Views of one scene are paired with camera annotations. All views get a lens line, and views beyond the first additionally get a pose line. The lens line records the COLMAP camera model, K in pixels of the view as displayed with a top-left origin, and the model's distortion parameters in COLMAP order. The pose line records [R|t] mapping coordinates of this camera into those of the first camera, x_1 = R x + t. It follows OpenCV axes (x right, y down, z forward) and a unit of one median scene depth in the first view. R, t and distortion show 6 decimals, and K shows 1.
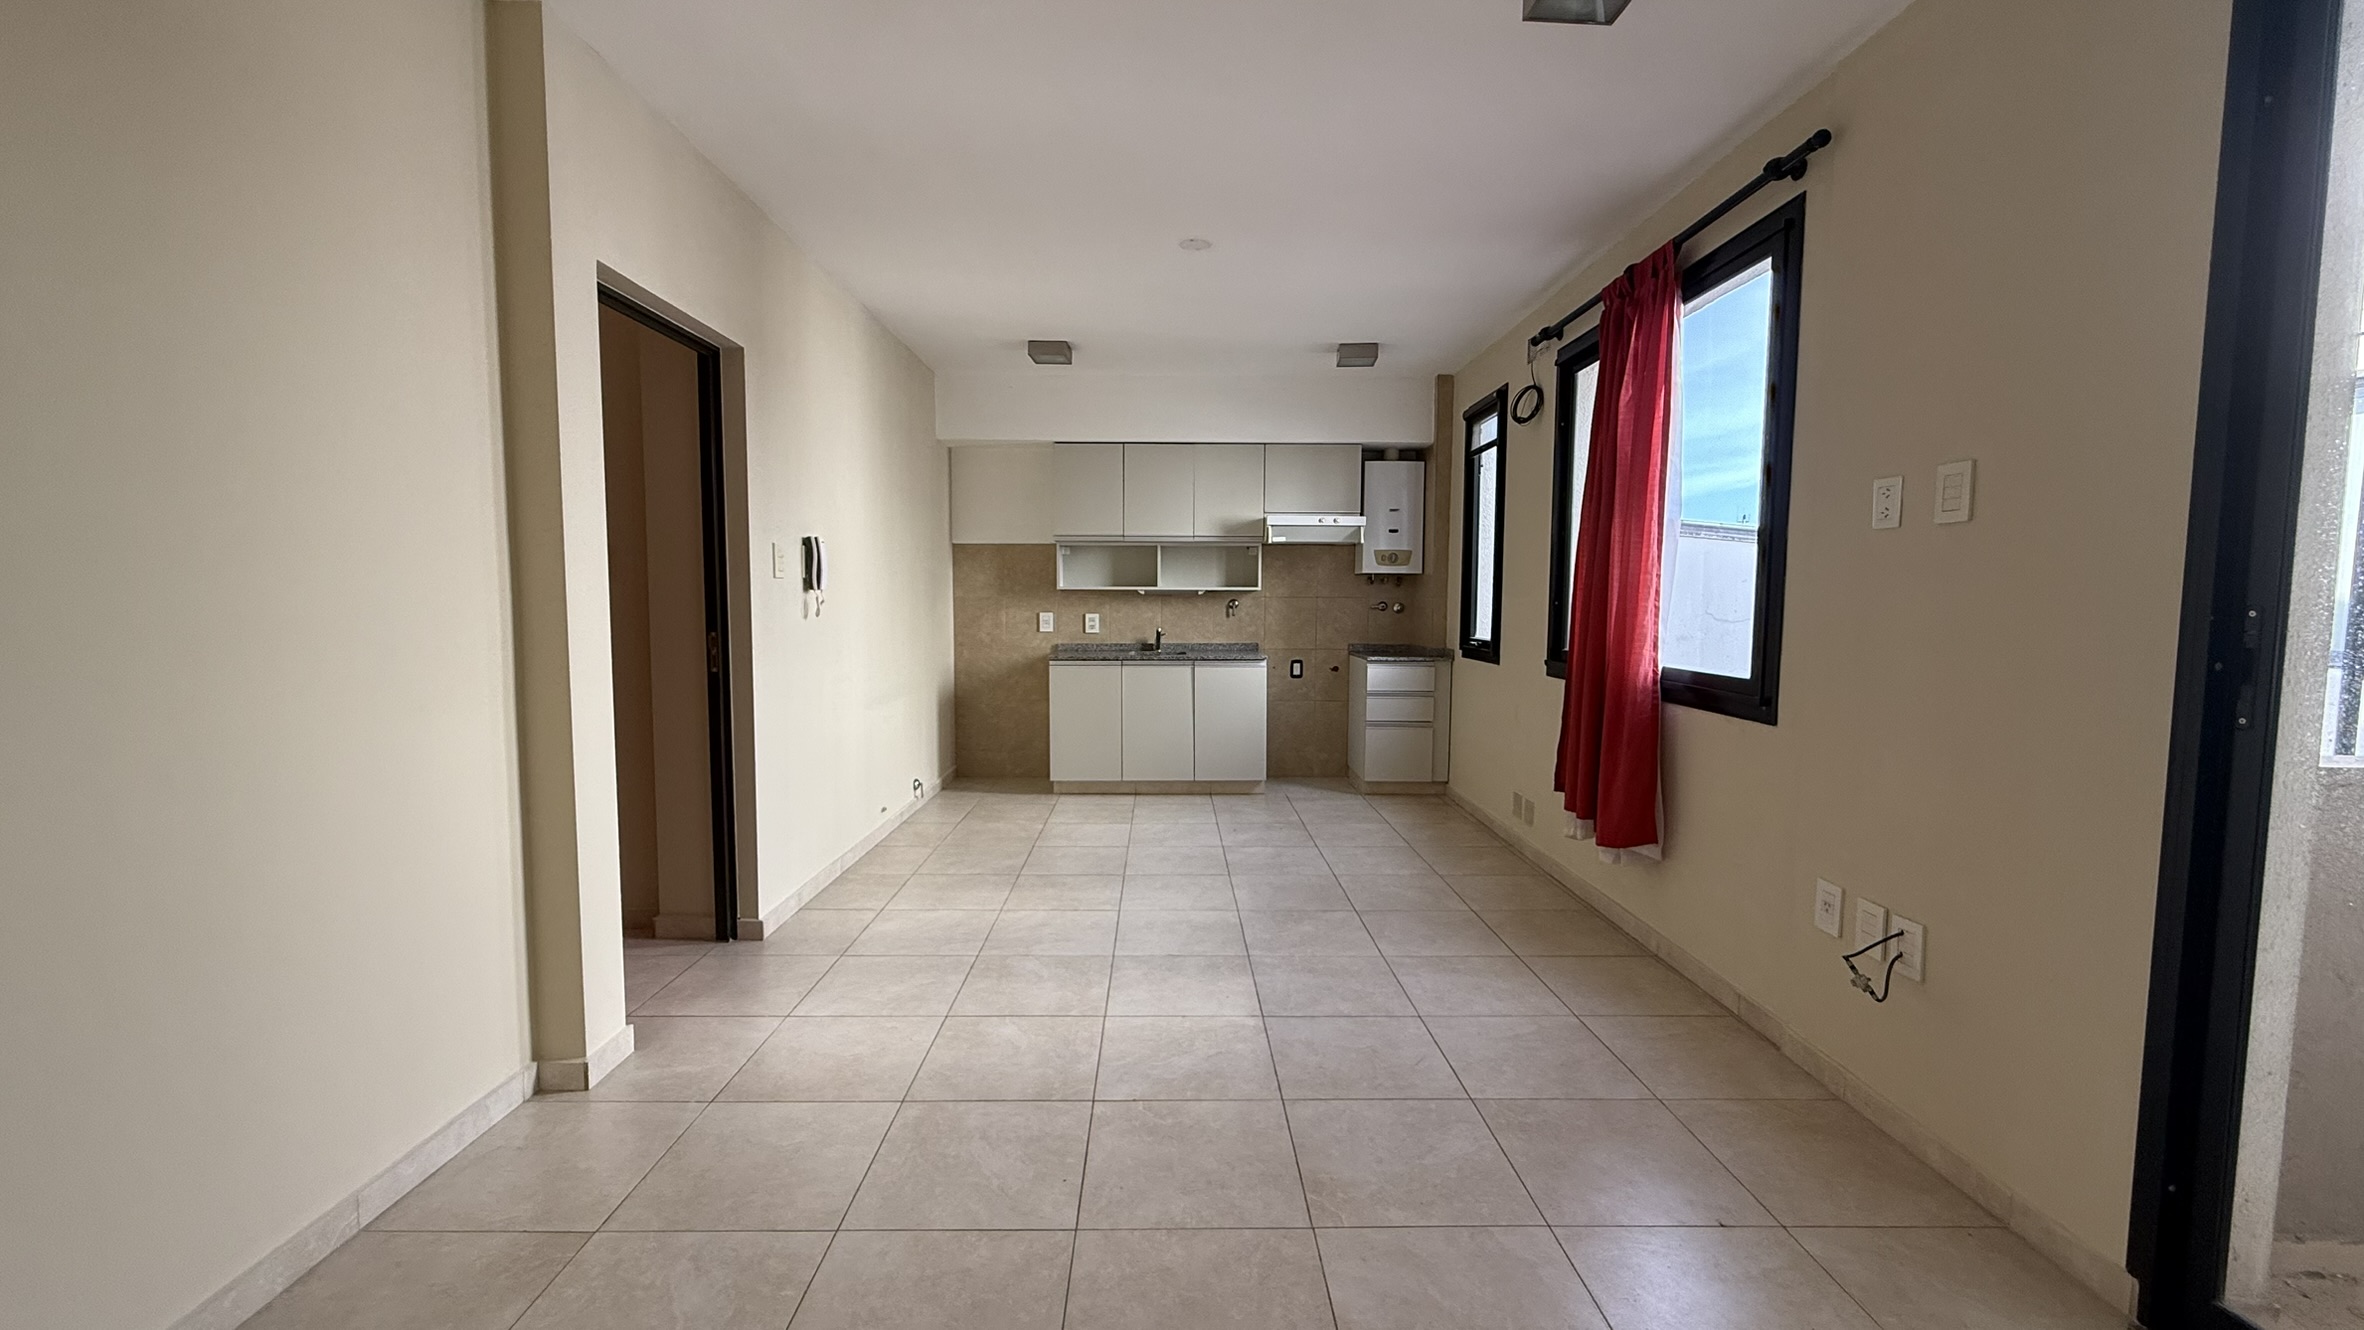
lens RADIAL K [[941.0, 0, 1174.7], [0, 941.0, 663.5], [0, 0, 1]] dist [0.002530, 0.000712]
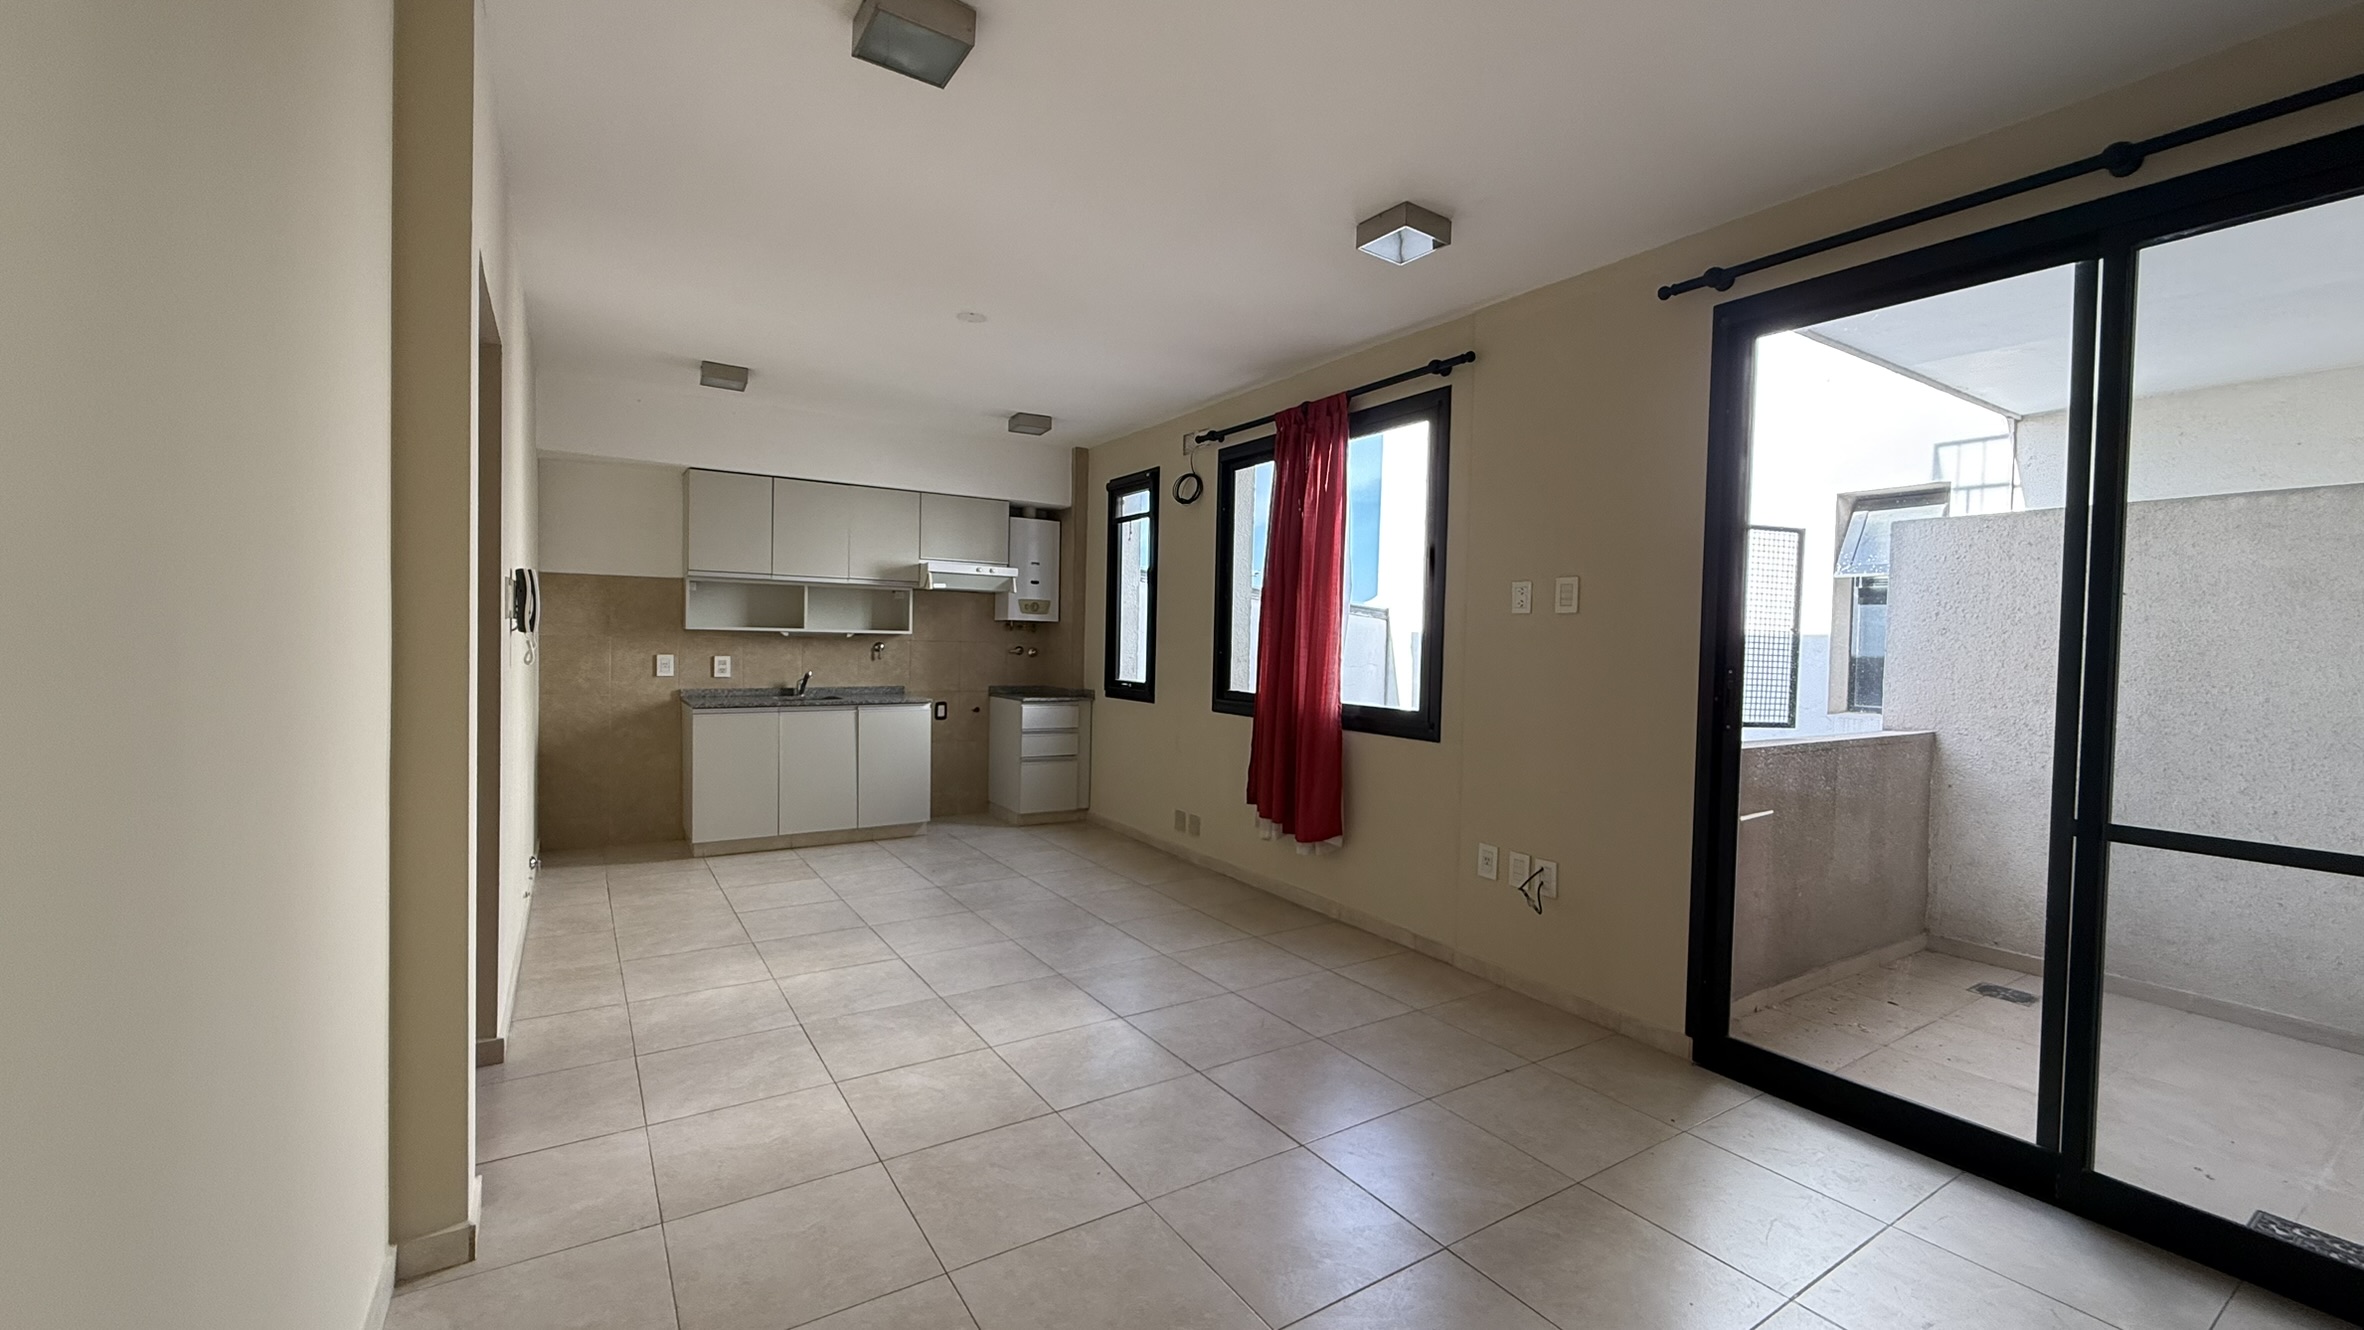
lens RADIAL K [[941.0, 0, 1174.7], [0, 941.0, 663.5], [0, 0, 1]] dist [0.002530, 0.000712]
pose [[0.846580, 0.000903, 0.532261, -0.221340], [0.019970, 0.999241, -0.033458, -0.007072], [-0.531887, 0.038954, 0.845919, -0.008157]]
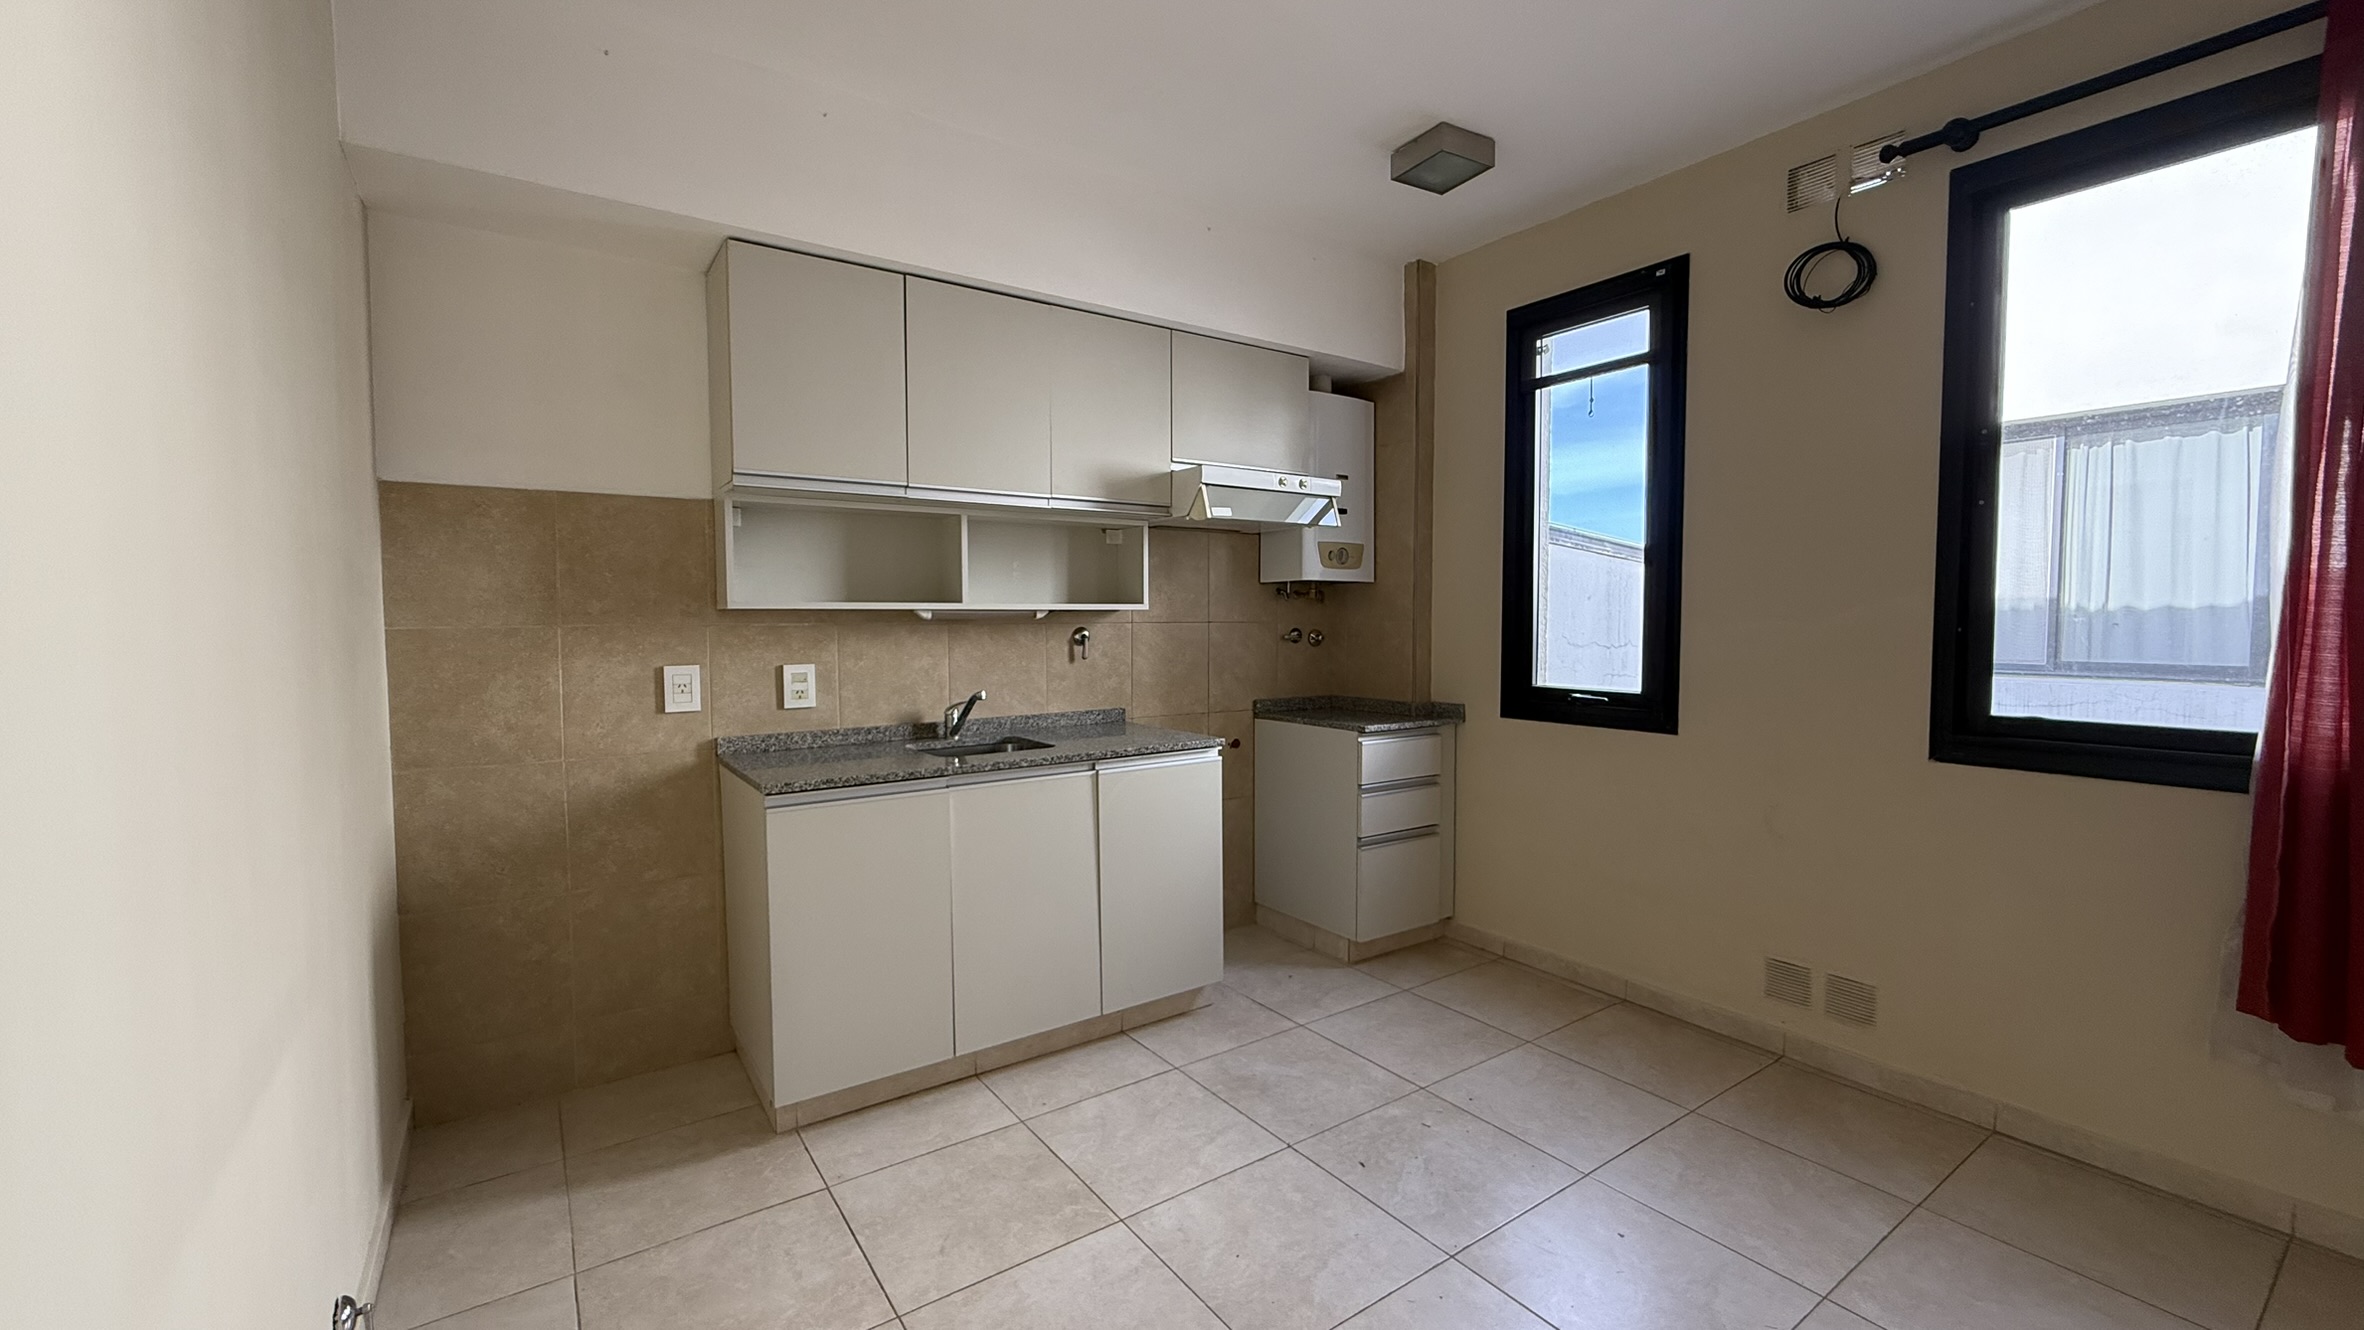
lens RADIAL K [[978.8, 0, 1182.0], [0, 978.8, 665.0], [0, 0, 1]] dist [0.020660, 0.000246]
pose [[0.821232, -0.035942, 0.569461, -0.220454], [0.047207, 0.998872, -0.005034, -0.045759], [-0.568638, 0.031017, 0.822003, 0.570497]]
